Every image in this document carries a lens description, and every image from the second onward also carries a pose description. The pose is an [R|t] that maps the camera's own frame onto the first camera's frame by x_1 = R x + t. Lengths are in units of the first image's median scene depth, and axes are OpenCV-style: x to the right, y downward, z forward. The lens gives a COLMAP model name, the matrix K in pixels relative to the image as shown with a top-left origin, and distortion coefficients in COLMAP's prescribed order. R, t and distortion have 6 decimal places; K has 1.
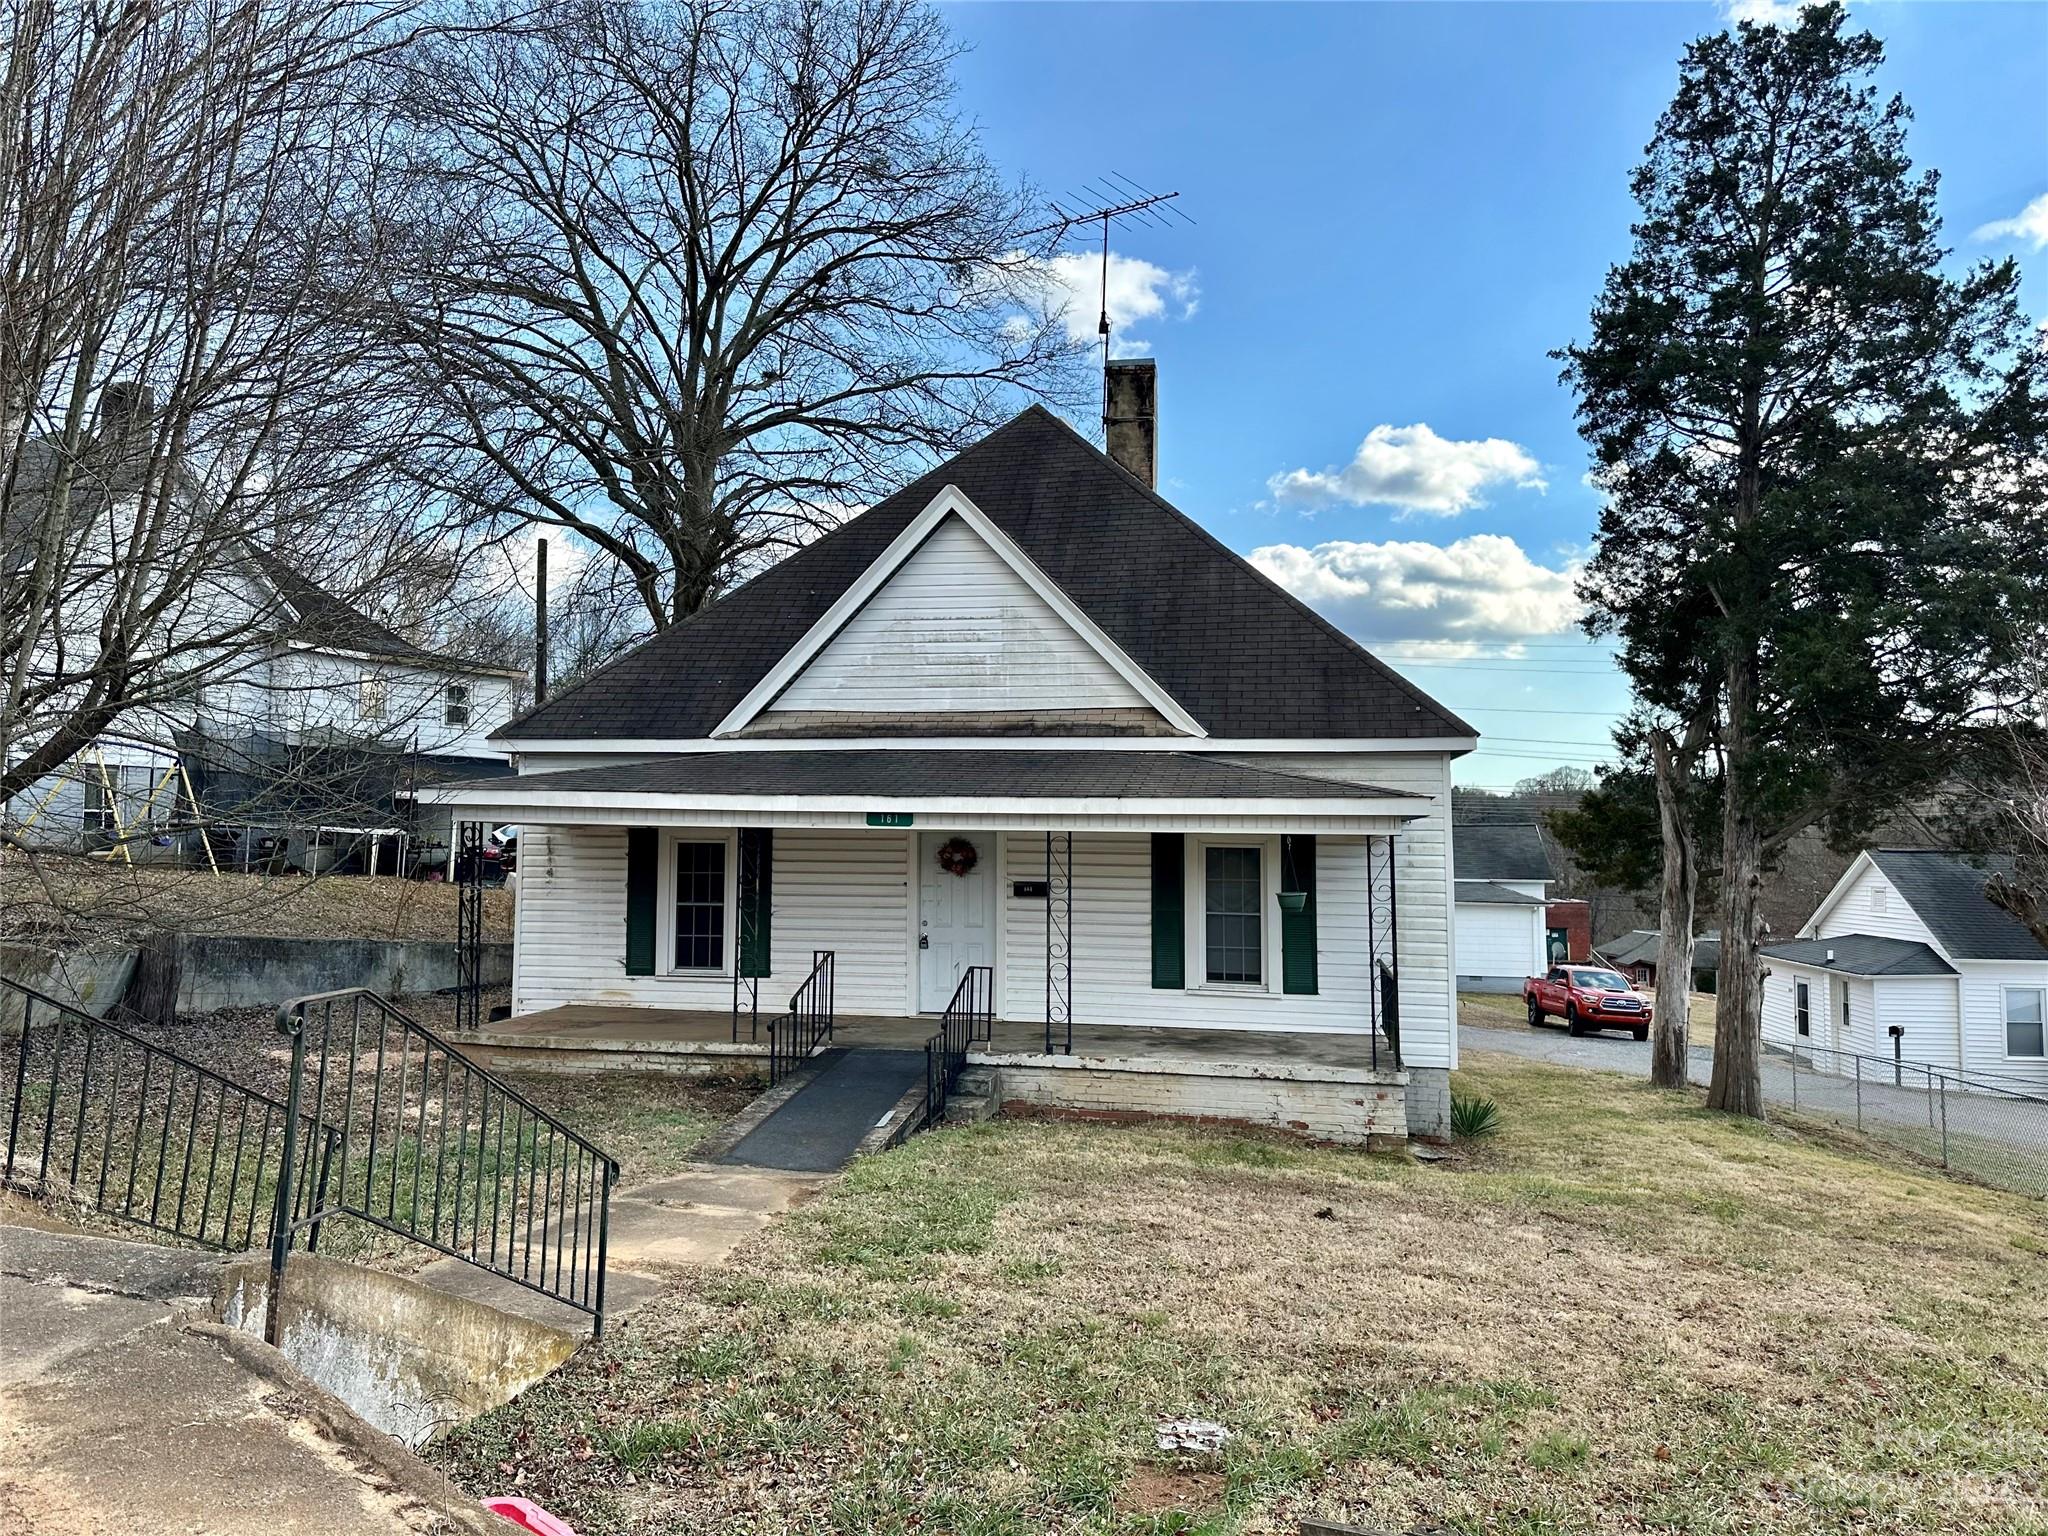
lens RADIAL K [[1420.5, 0, 1024.3], [0, 1420.5, 752.9], [0, 0, 1]] dist [0.058625, -0.064596]
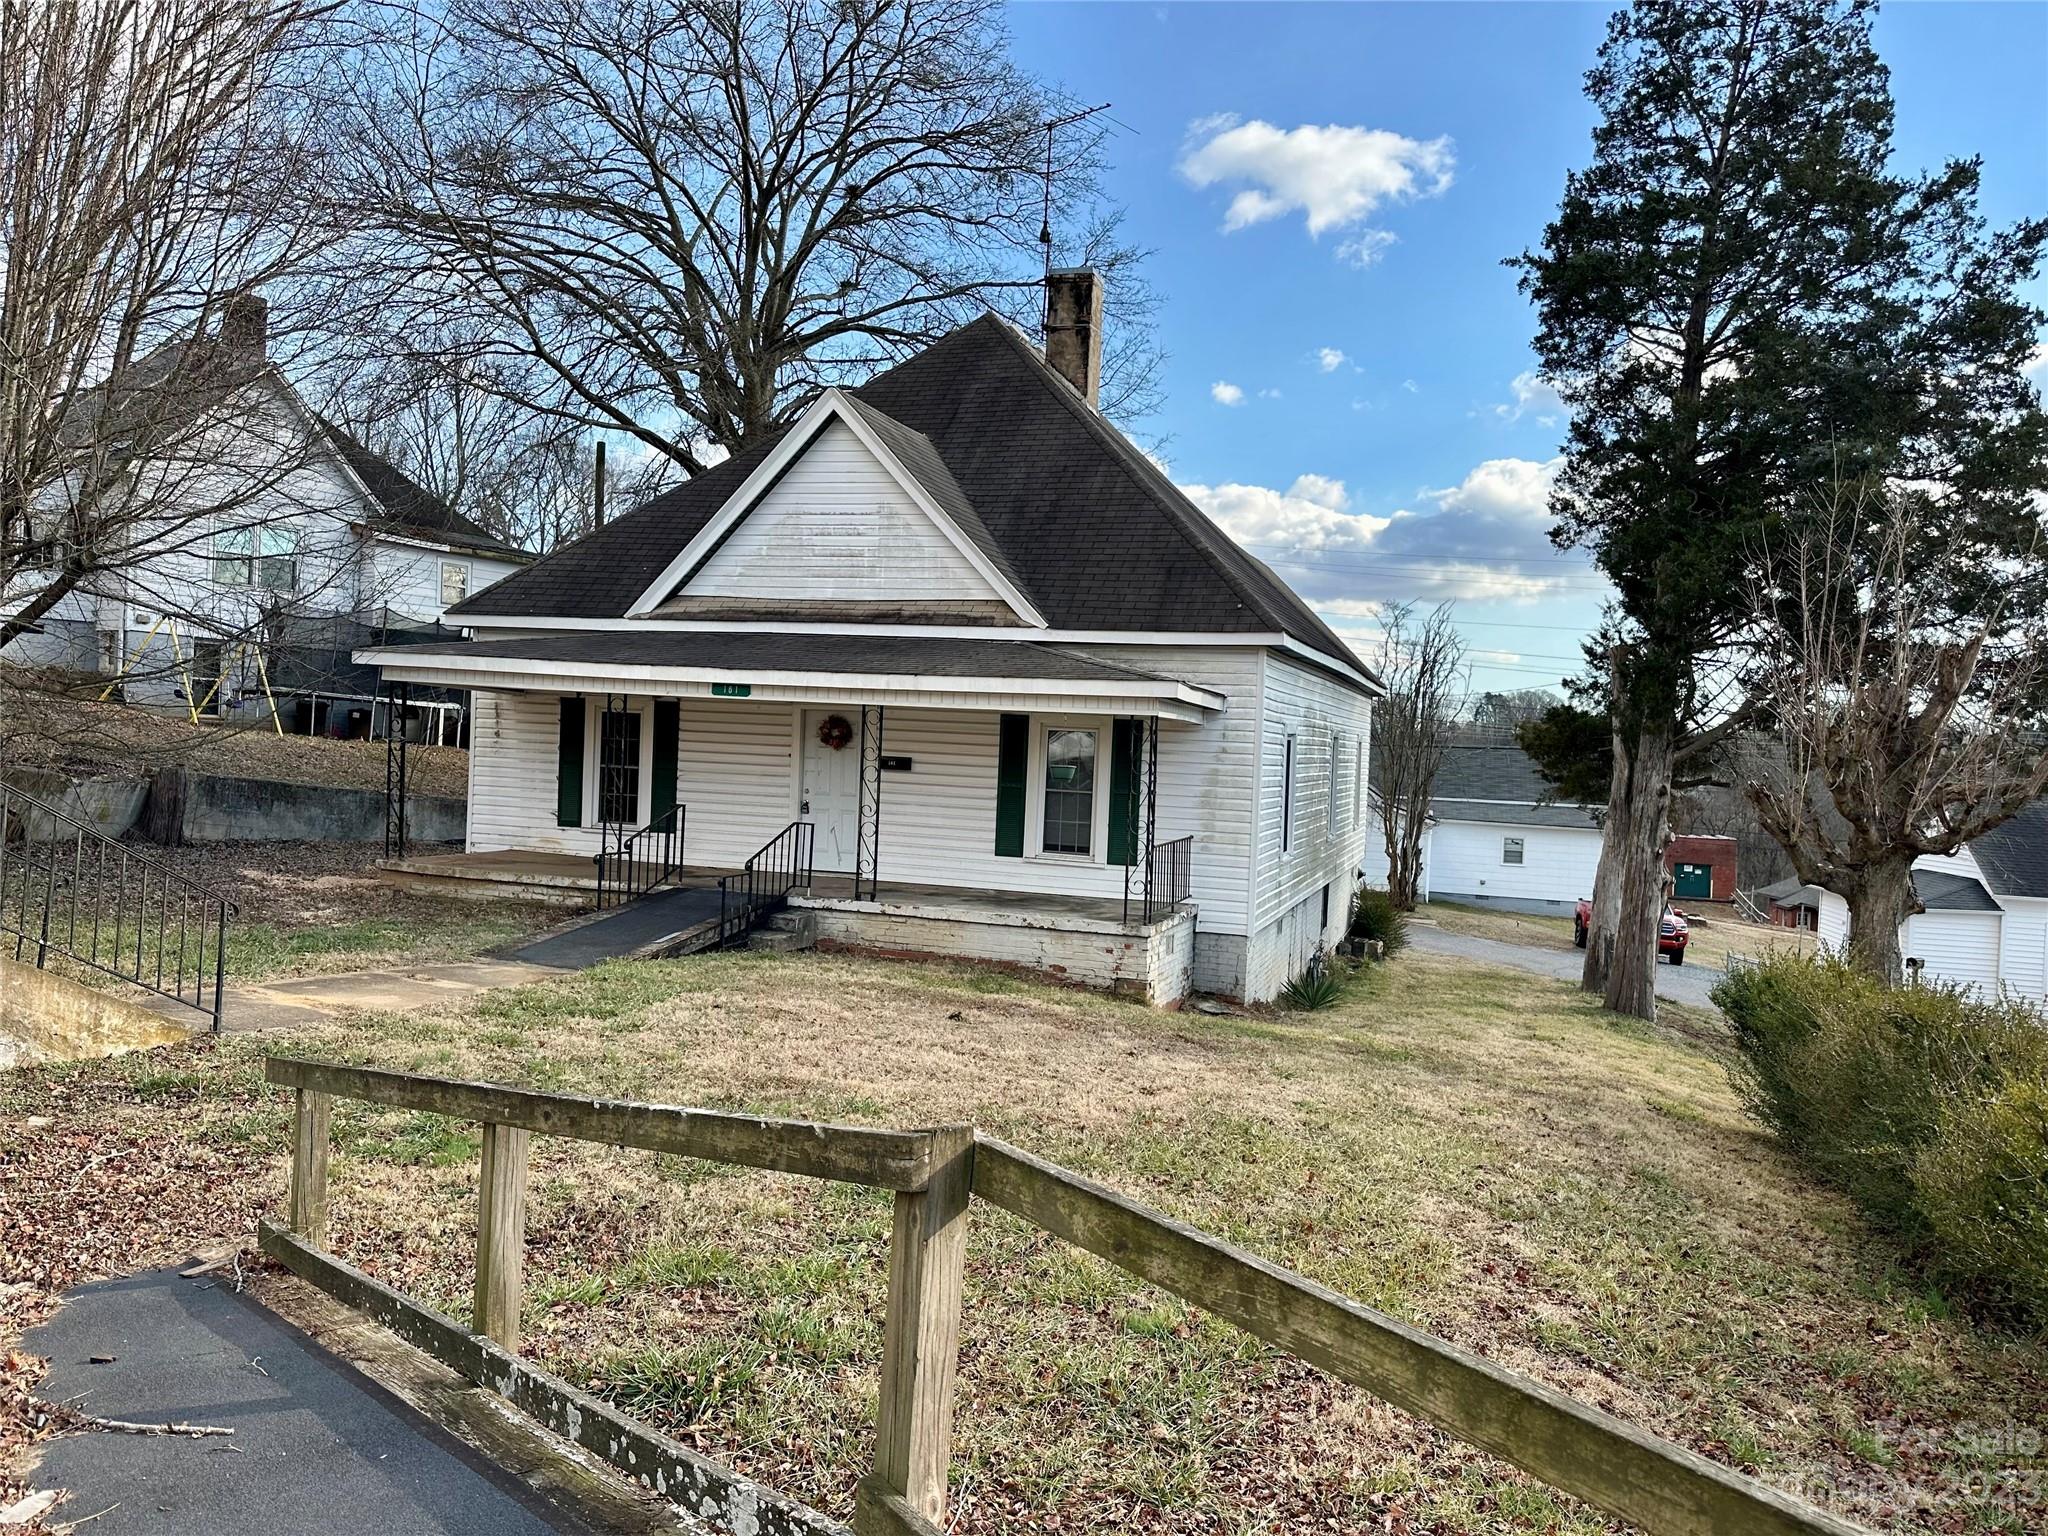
lens RADIAL K [[1420.5, 0, 1031.8], [0, 1420.5, 776.5], [0, 0, 1]] dist [0.058625, -0.064596]
pose [[0.991720, 0.038682, -0.122451, 0.228086], [-0.029610, 0.996740, 0.075056, 0.019088], [0.124955, -0.070809, 0.989632, -0.075961]]
